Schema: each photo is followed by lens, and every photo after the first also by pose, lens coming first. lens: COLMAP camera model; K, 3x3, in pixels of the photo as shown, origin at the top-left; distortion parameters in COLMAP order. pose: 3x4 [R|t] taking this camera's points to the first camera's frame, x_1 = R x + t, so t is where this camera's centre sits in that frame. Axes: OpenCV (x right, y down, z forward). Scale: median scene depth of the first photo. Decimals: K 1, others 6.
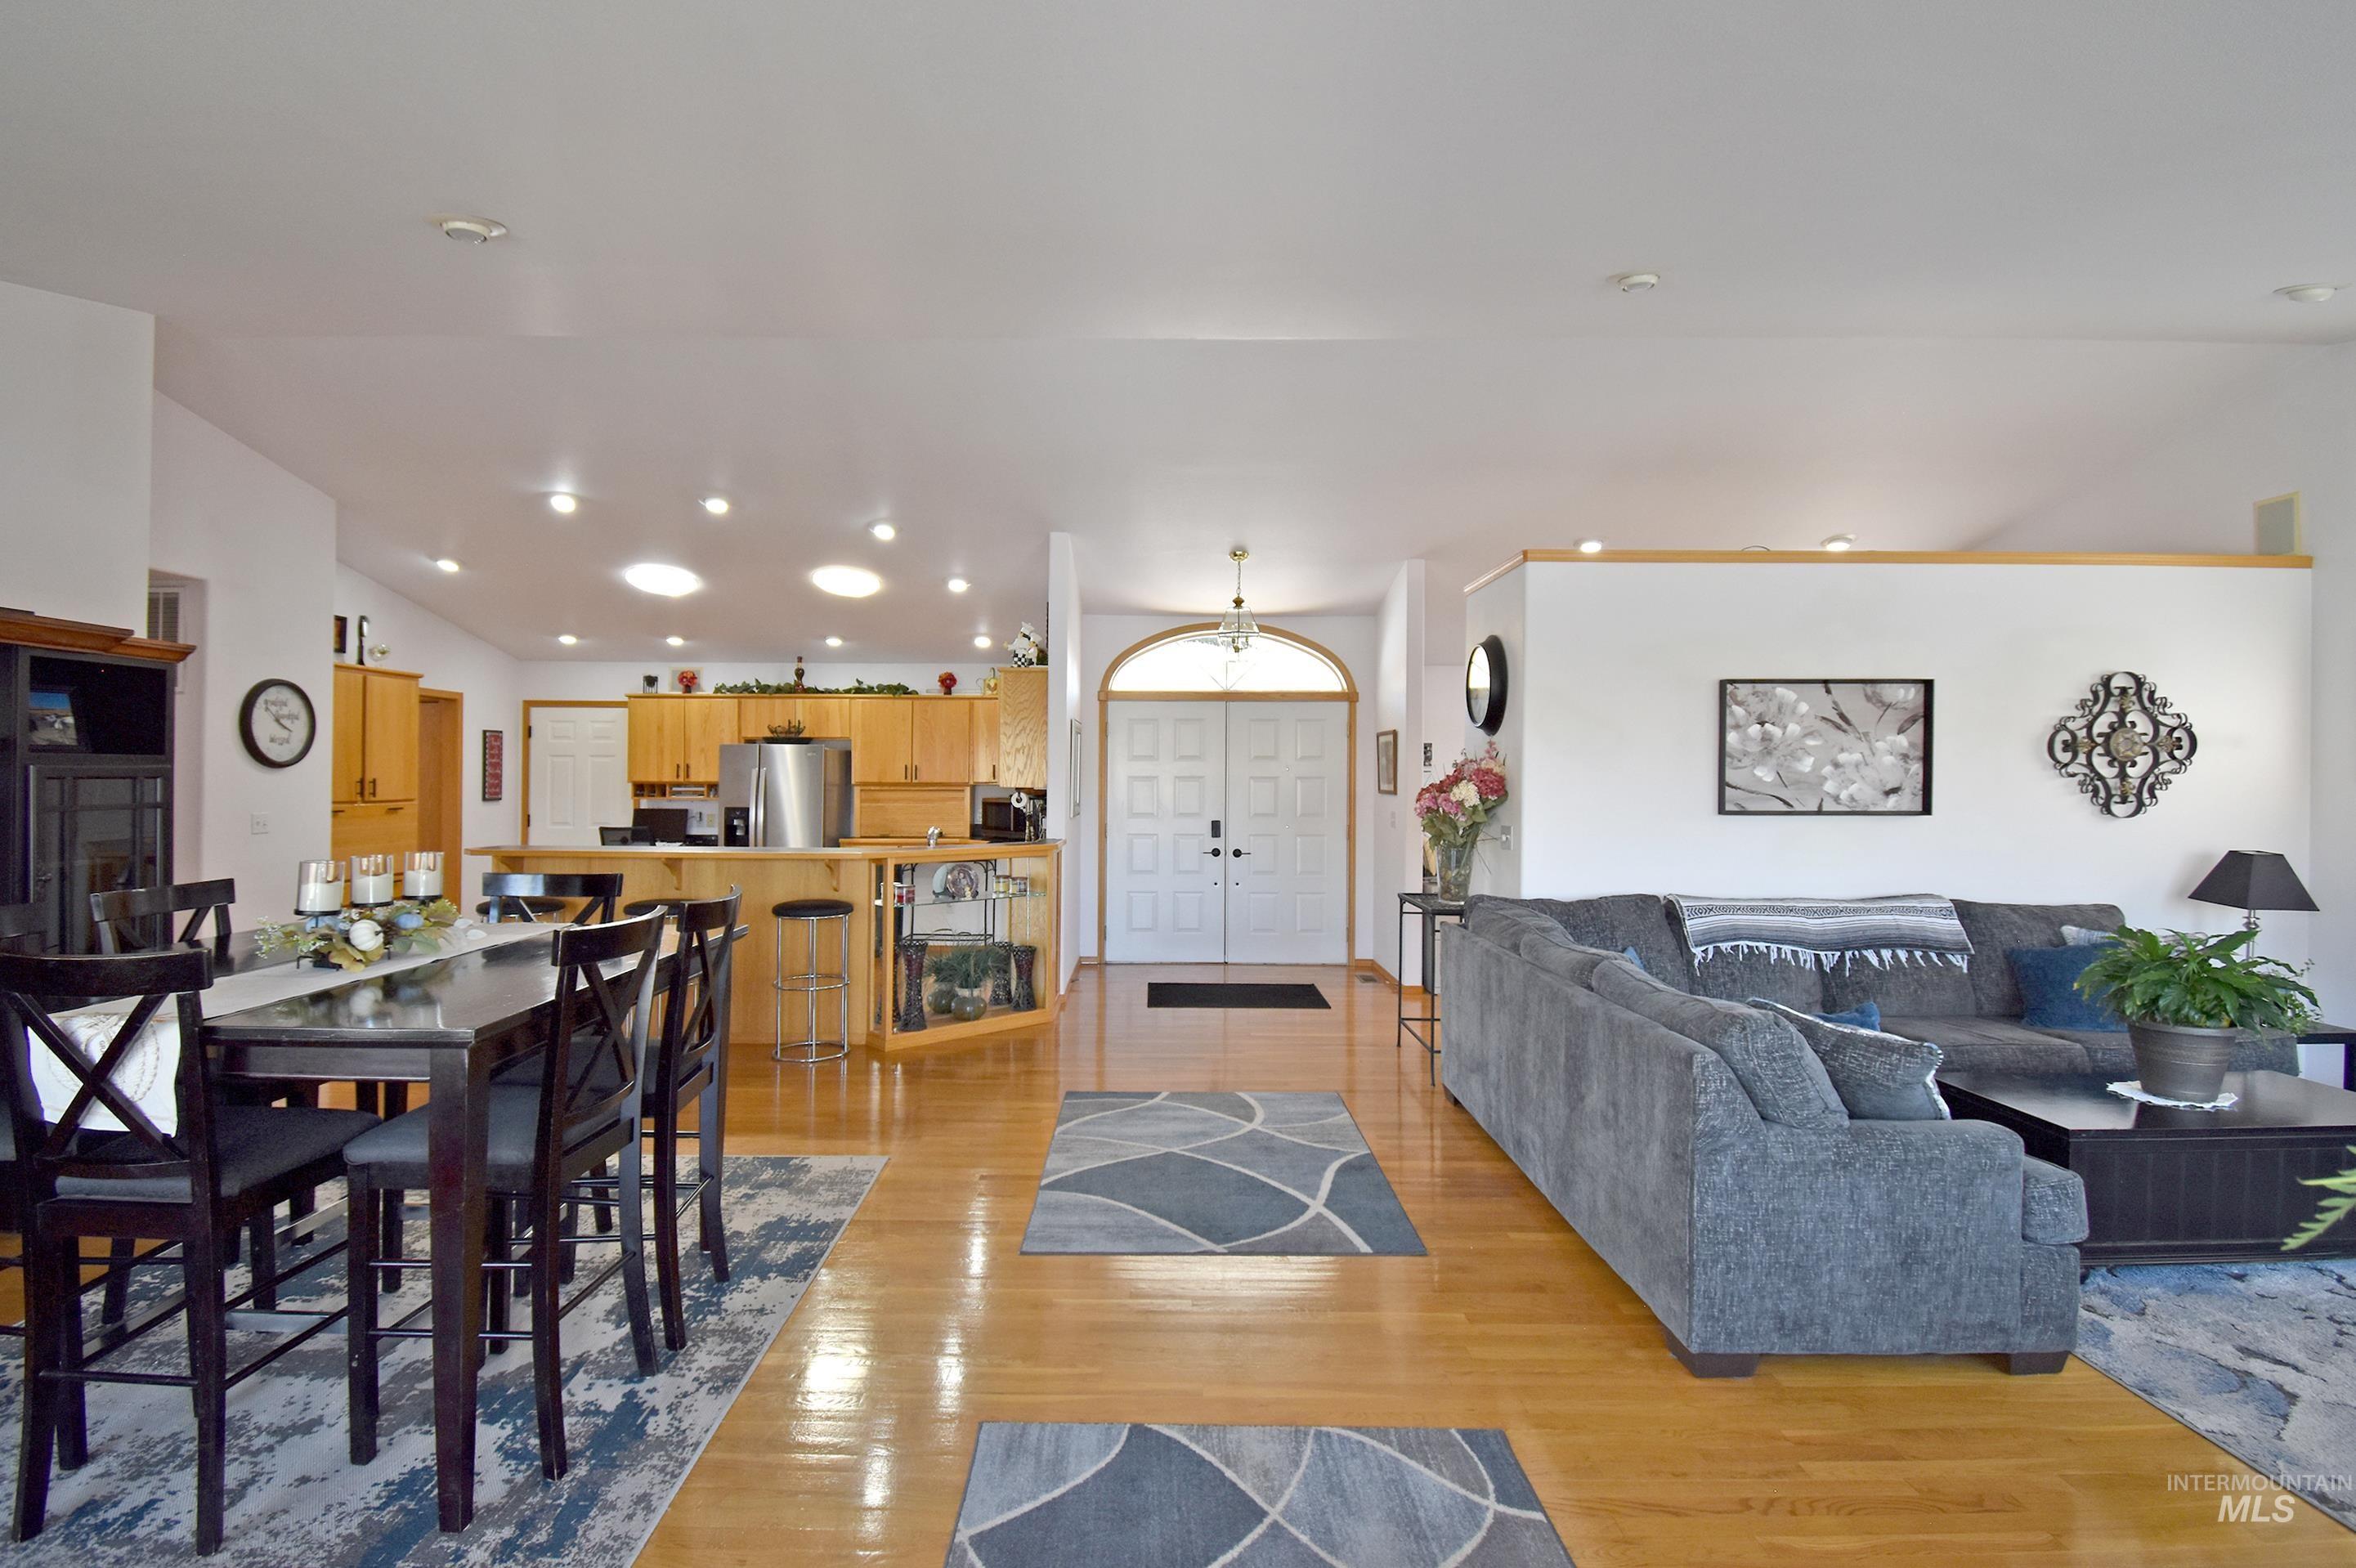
lens RADIAL K [[1055.5, 0, 1180.2], [0, 1055.5, 776.2], [0, 0, 1]] dist [0.001473, -0.014791]
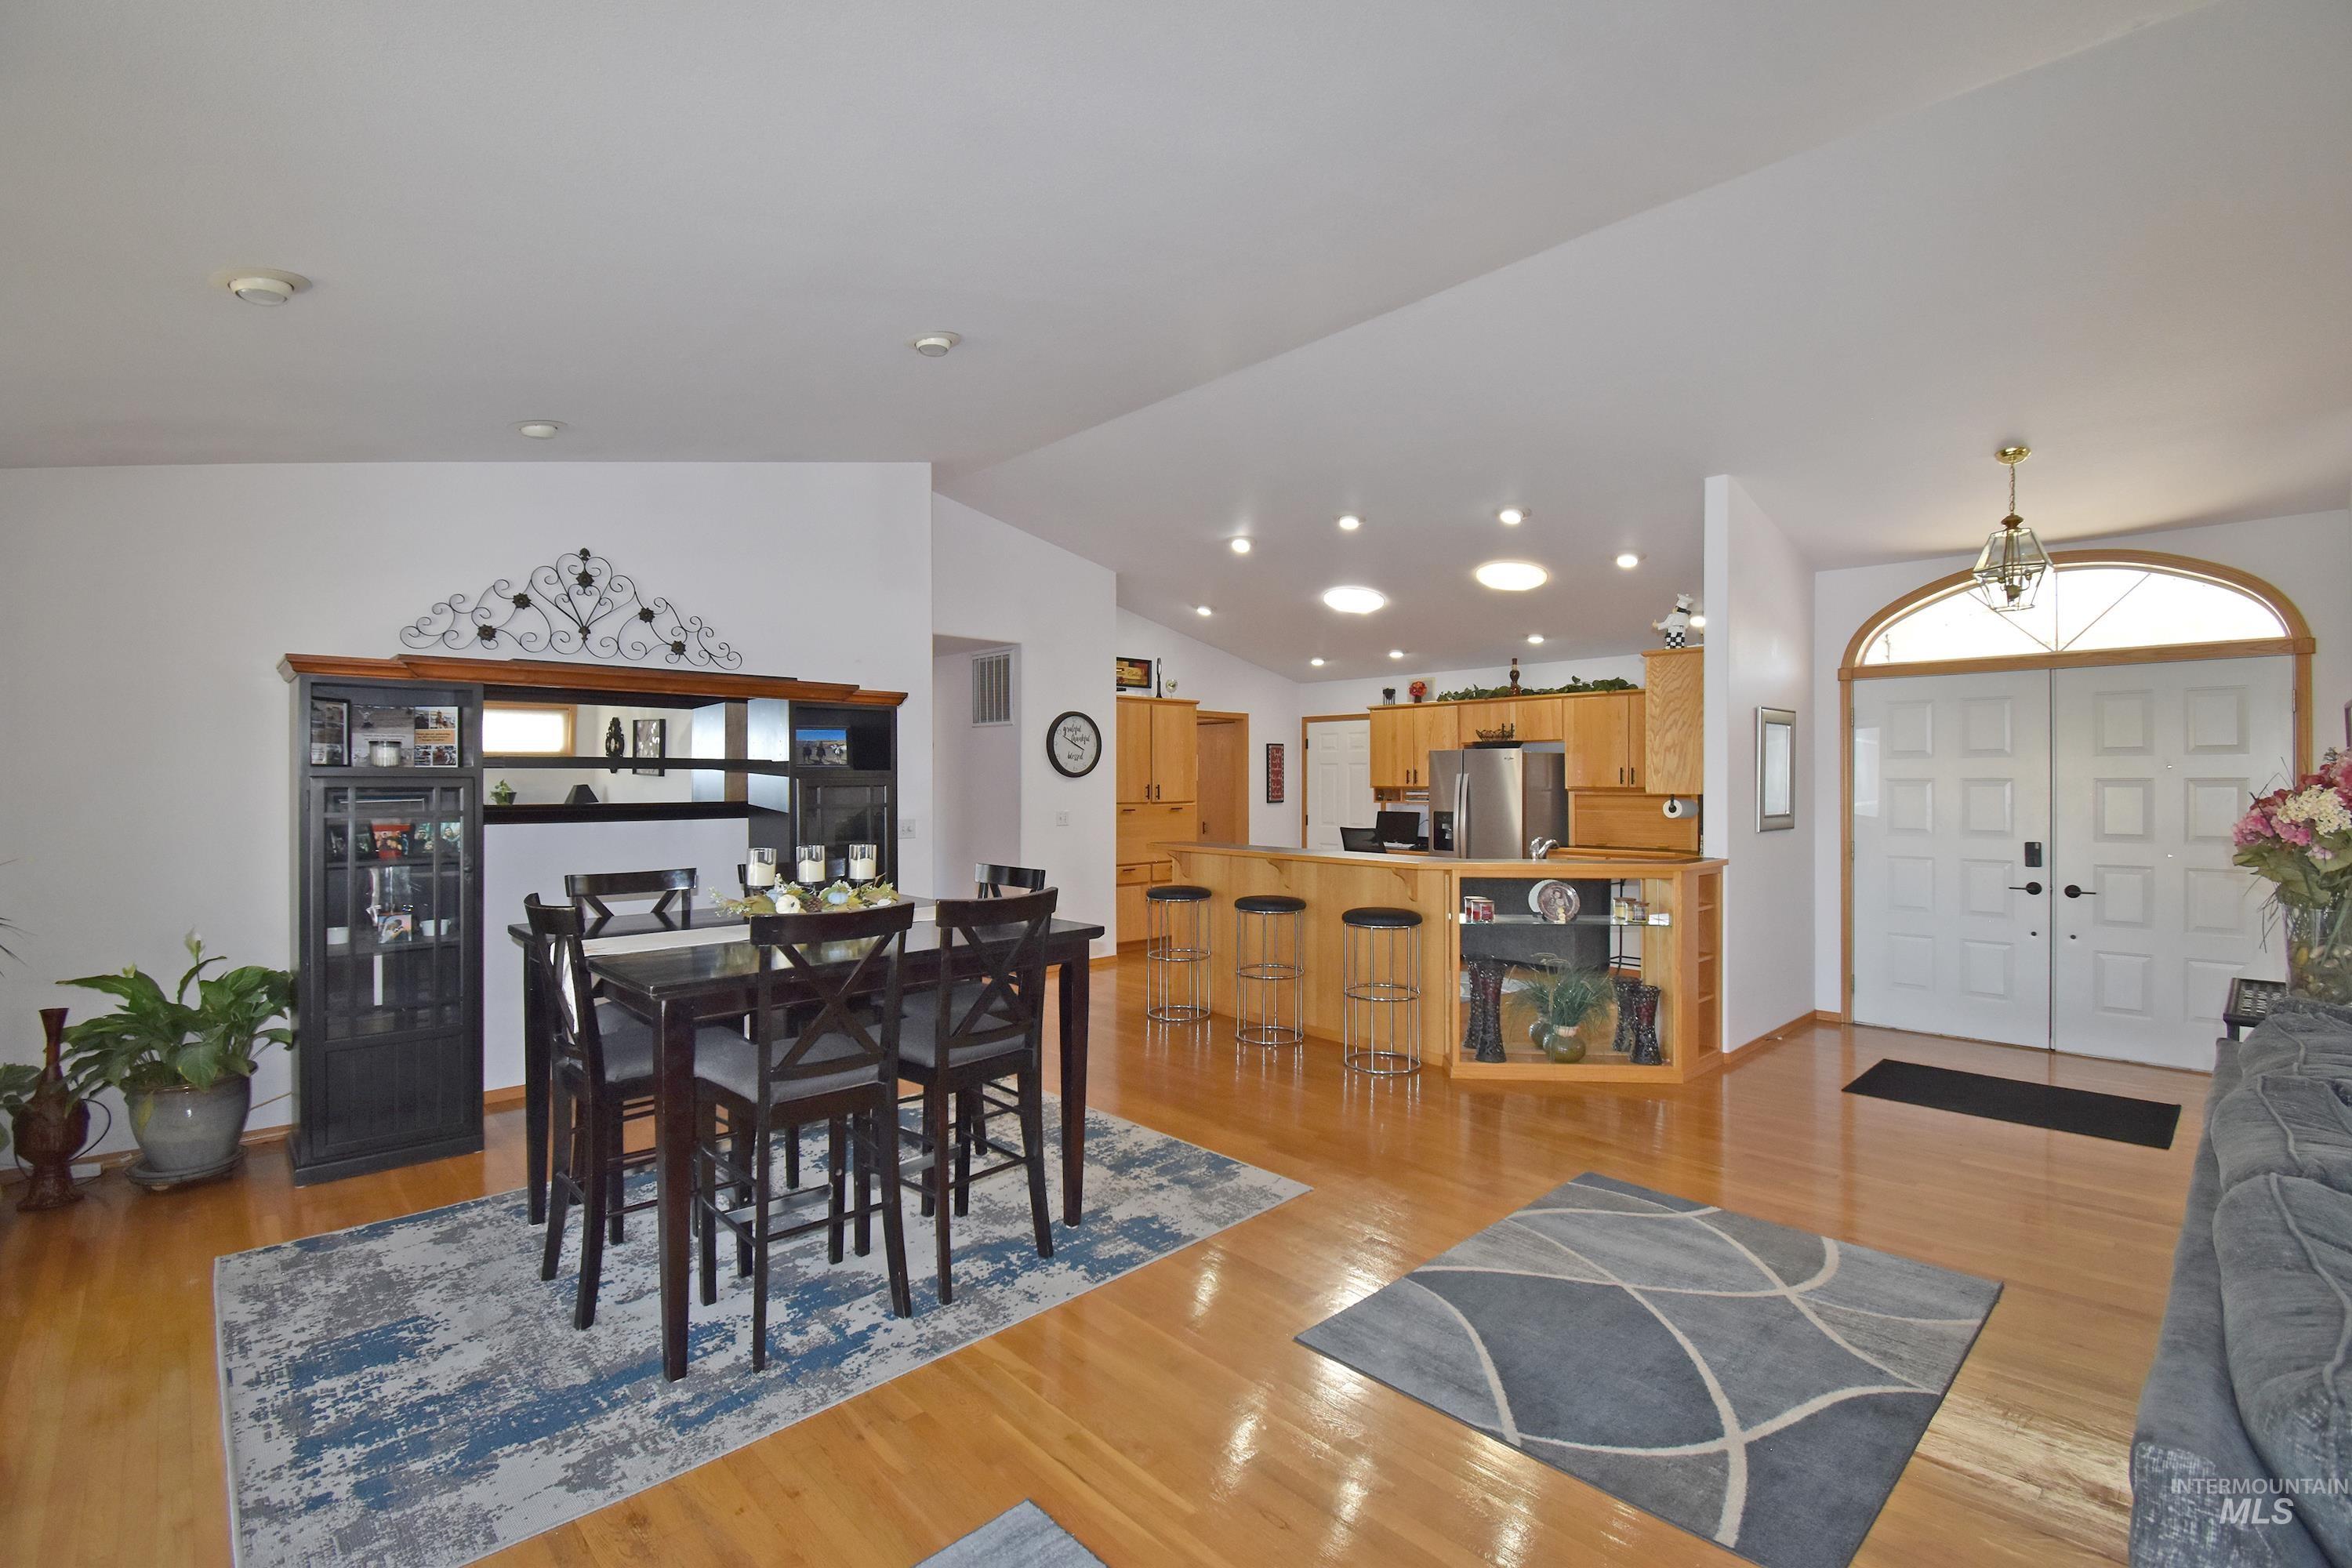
lens RADIAL K [[1053.7, 0, 1205.0], [0, 1053.7, 778.8], [0, 0, 1]] dist [0.001473, -0.014791]
pose [[0.689974, -0.006538, -0.723805, 0.250304], [0.005550, 0.999978, -0.003742, -0.000015], [0.723813, -0.001435, 0.689995, 0.212908]]
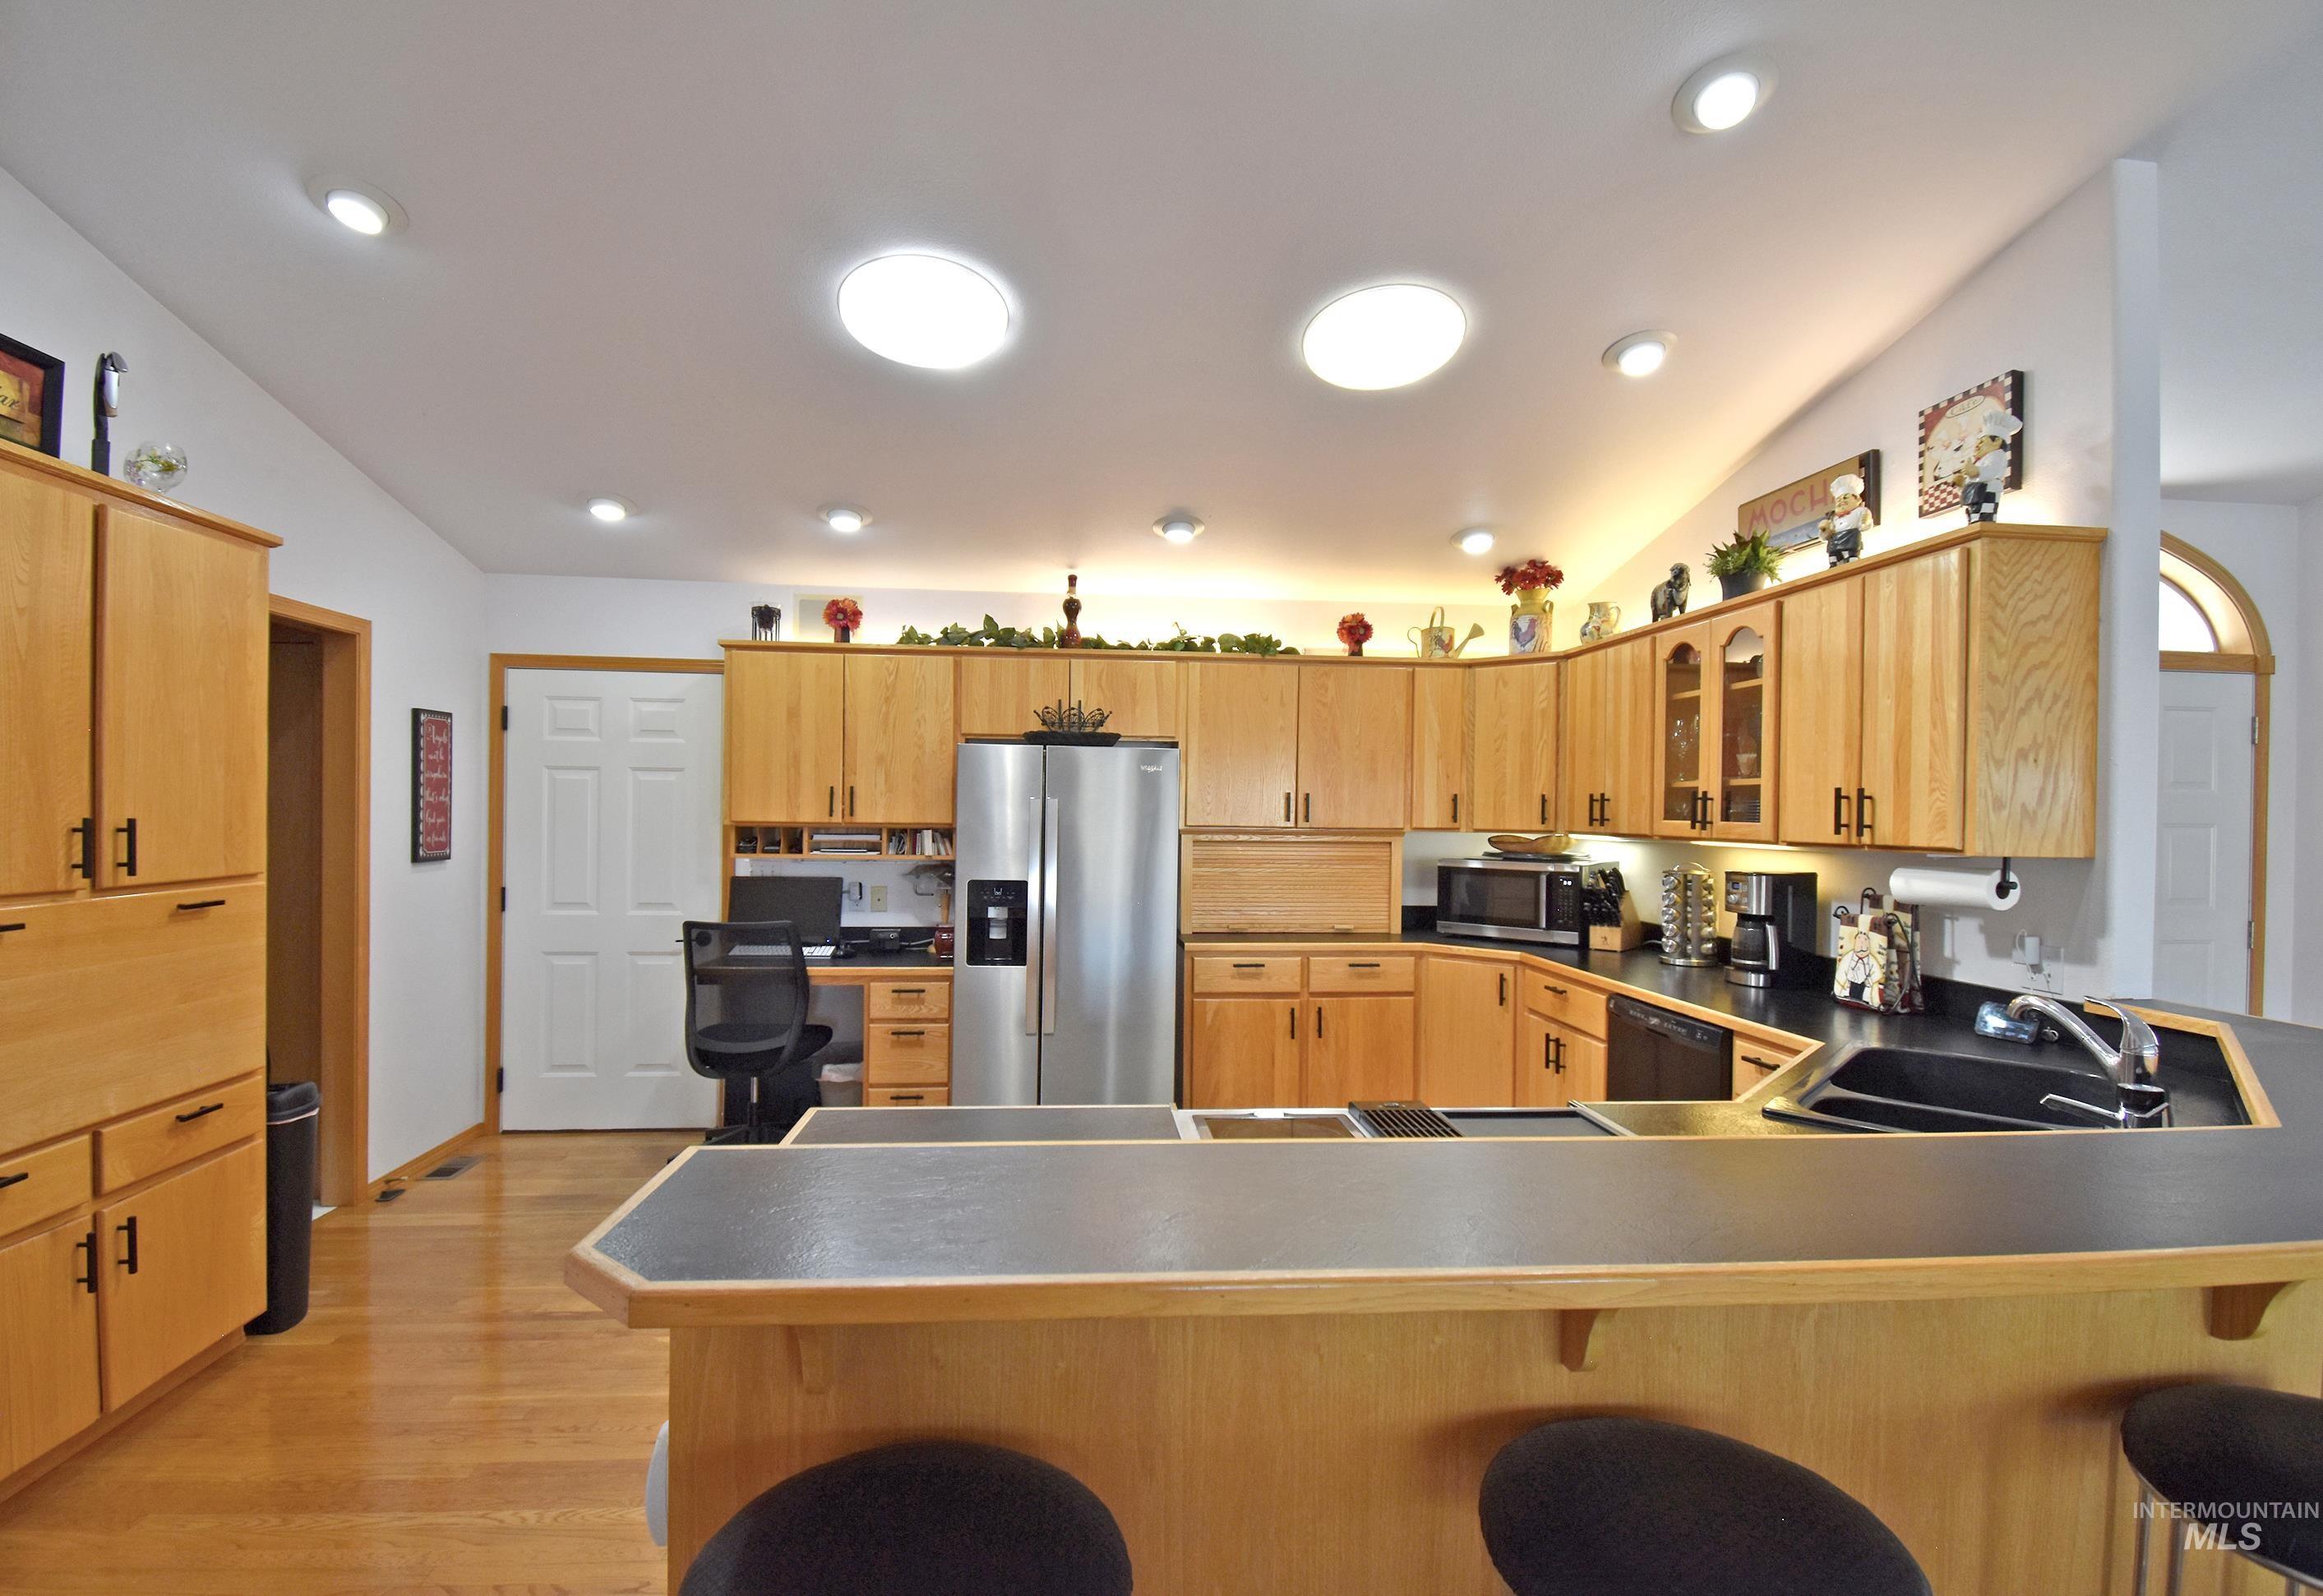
lens RADIAL K [[1097.7, 0, 1174.2], [0, 1097.7, 809.8], [0, 0, 1]] dist [-0.010299, -0.006463]
pose [[0.997966, 0.008503, 0.063178, -0.594944], [-0.008503, 0.999964, -0.000268, -0.003554], [-0.063178, -0.000270, 0.998002, 0.830875]]
